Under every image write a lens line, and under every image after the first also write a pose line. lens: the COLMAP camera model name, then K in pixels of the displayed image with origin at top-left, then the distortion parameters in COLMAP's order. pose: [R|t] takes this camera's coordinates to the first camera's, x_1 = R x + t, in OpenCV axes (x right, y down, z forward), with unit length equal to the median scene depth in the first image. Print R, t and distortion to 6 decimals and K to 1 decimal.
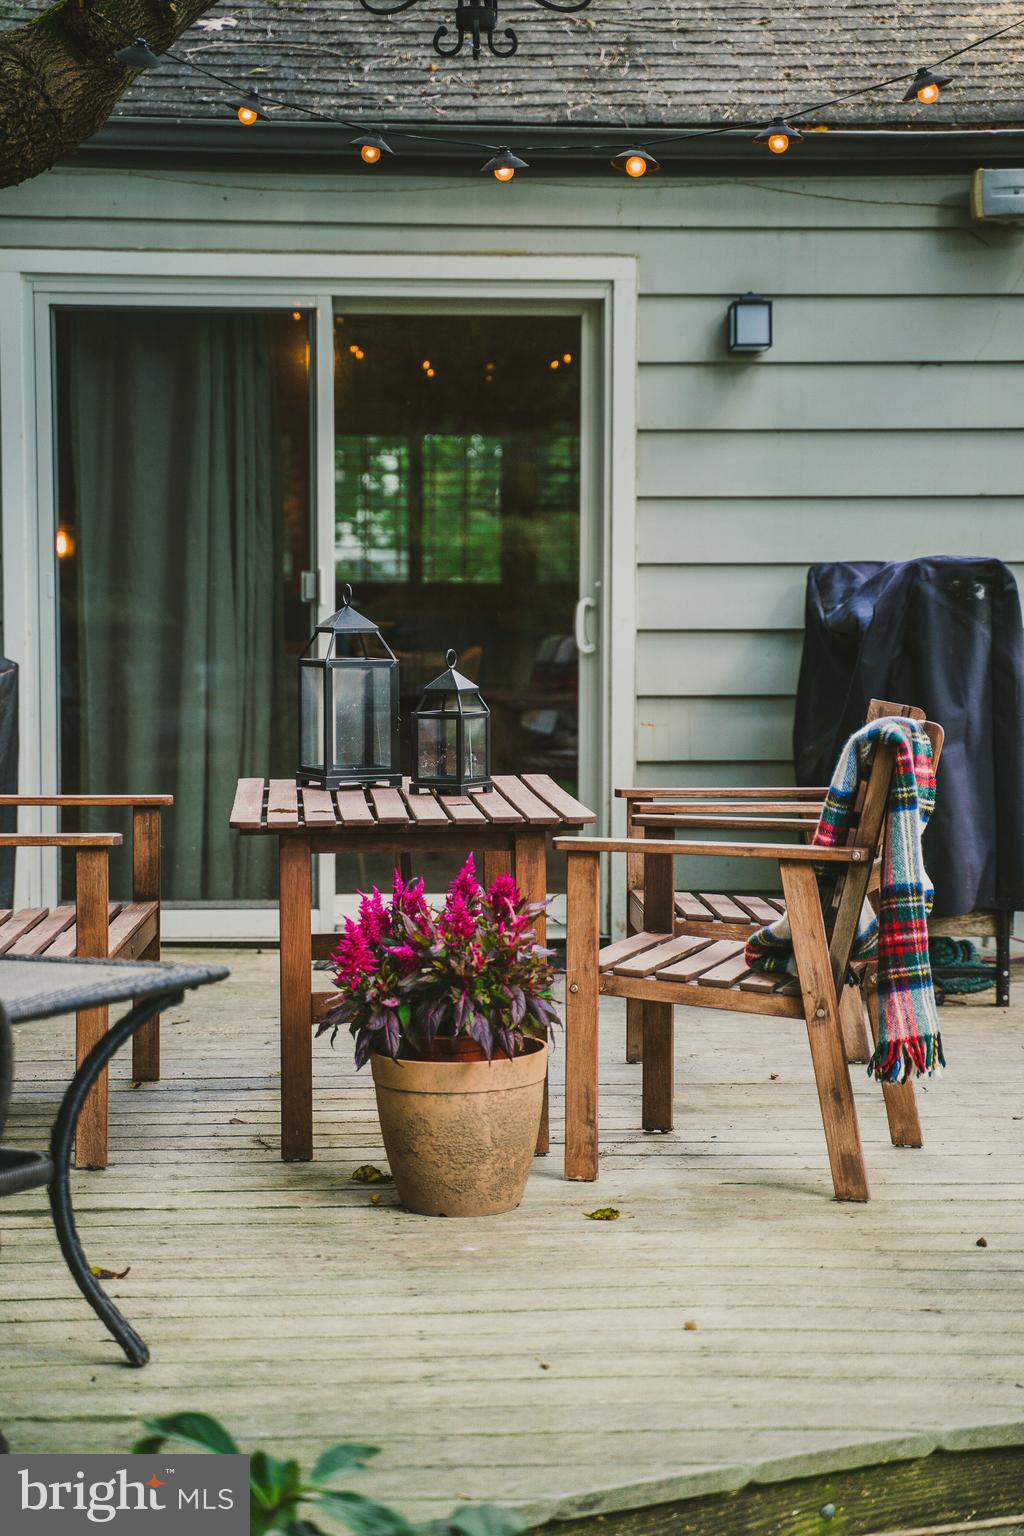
lens RADIAL K [[3128.1, 0, 512.0], [0, 3128.1, 768.0], [0, 0, 1]] dist [0.299700, 0.185919]
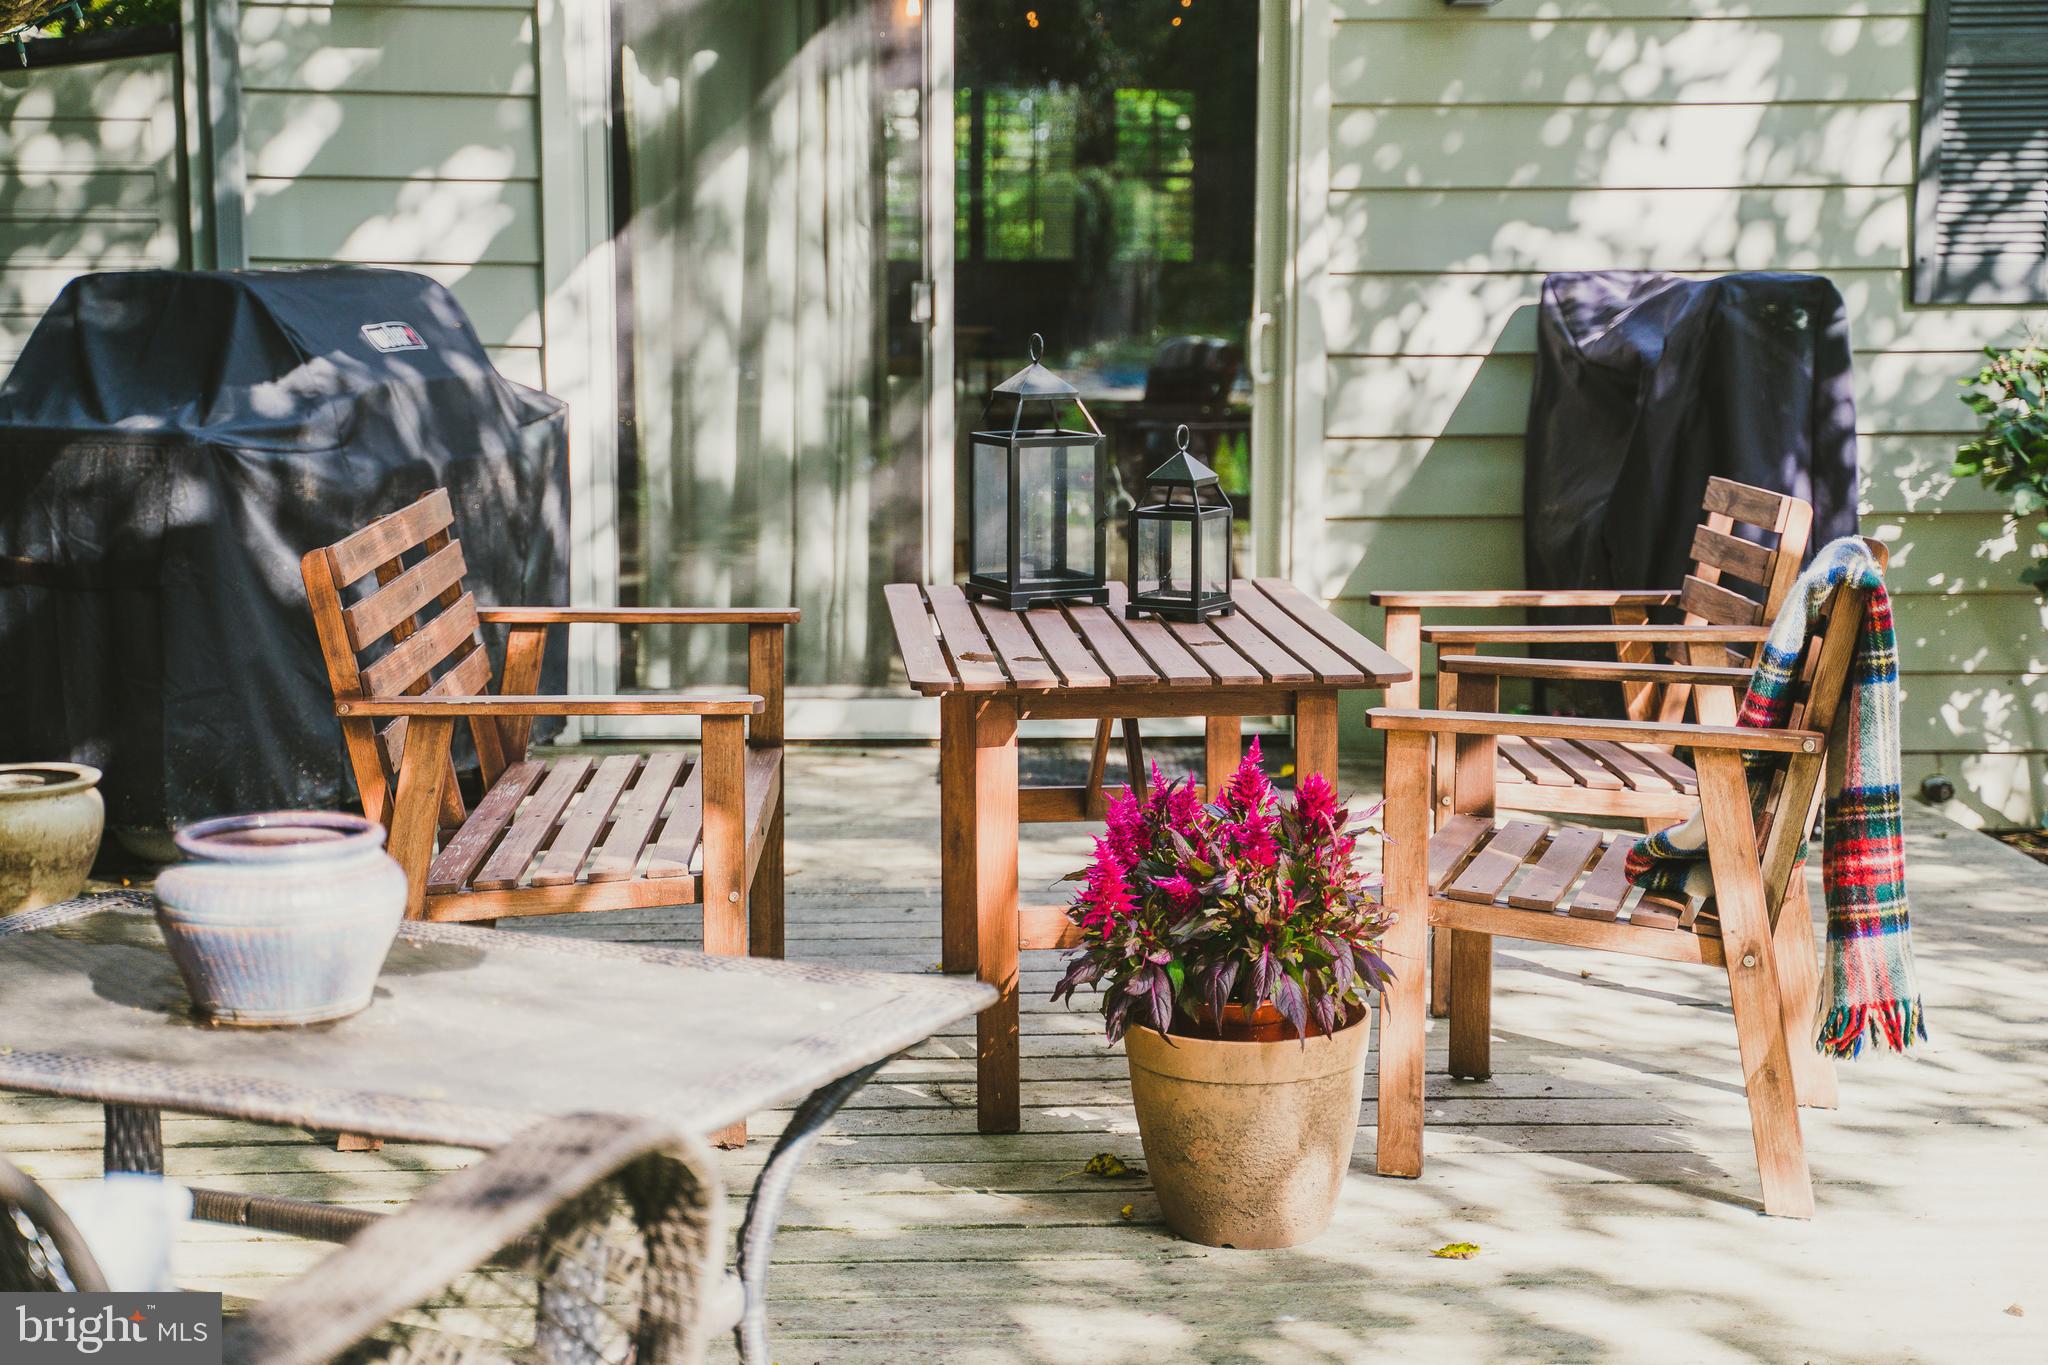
lens RADIAL K [[3275.0, 0, 1020.0], [0, 3275.0, 652.2], [0, 0, 1]] dist [0.180998, 0.103625]
pose [[0.999996, 0.000445, 0.002902, -0.067684], [-0.000644, 0.997601, 0.069226, -0.042705], [-0.002864, -0.069227, 0.997597, 0.243430]]
